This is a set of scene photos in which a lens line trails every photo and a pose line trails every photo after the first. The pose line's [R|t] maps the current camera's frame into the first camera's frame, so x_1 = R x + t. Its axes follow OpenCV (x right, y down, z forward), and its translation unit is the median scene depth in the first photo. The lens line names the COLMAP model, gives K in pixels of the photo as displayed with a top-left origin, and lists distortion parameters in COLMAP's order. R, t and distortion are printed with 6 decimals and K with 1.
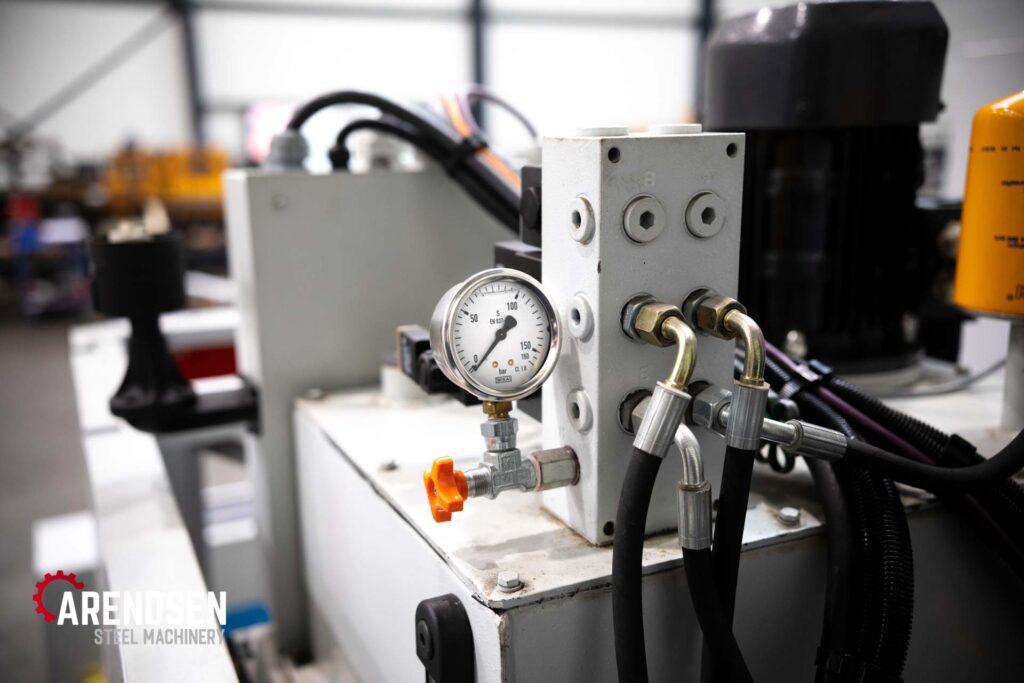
lens RADIAL K [[964.8, 0, 512.0], [0, 964.8, 341.5], [0, 0, 1]] dist [0.090431, 0.115952]
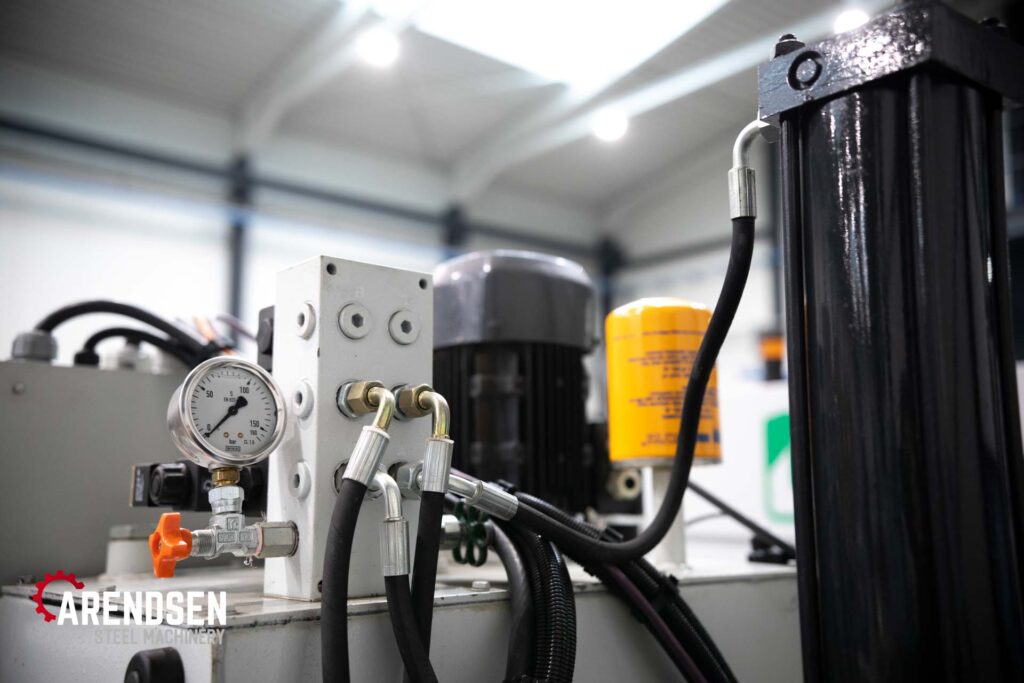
lens RADIAL K [[964.8, 0, 512.0], [0, 964.8, 341.5], [0, 0, 1]] dist [0.090431, 0.115952]
pose [[0.969621, 0.042761, 0.240848, 0.029111], [0.053729, 0.923328, -0.380236, 0.384544], [-0.238640, 0.381625, 0.892980, -0.178455]]
